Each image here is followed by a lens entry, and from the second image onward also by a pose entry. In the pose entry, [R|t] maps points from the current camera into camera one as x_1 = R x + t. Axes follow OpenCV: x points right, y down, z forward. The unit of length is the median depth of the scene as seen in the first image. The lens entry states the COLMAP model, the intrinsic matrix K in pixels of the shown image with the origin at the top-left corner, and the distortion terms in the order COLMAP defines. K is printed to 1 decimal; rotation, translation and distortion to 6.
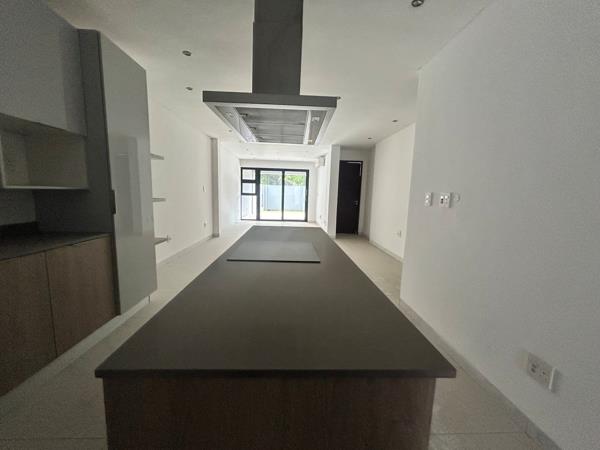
lens RADIAL K [[243.8, 0, 300.7], [0, 243.8, 225.3], [0, 0, 1]] dist [0.001890, 0.000709]
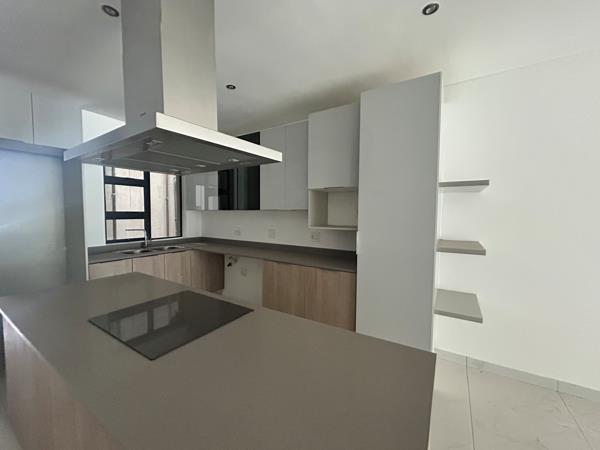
lens RADIAL K [[243.8, 0, 300.7], [0, 243.8, 226.6], [0, 0, 1]] dist [0.001890, 0.000709]
pose [[-0.568141, 0.002624, -0.822927, 0.066589], [-0.136949, 0.985749, 0.097692, -0.063830], [0.811456, 0.168202, -0.559685, 0.377134]]
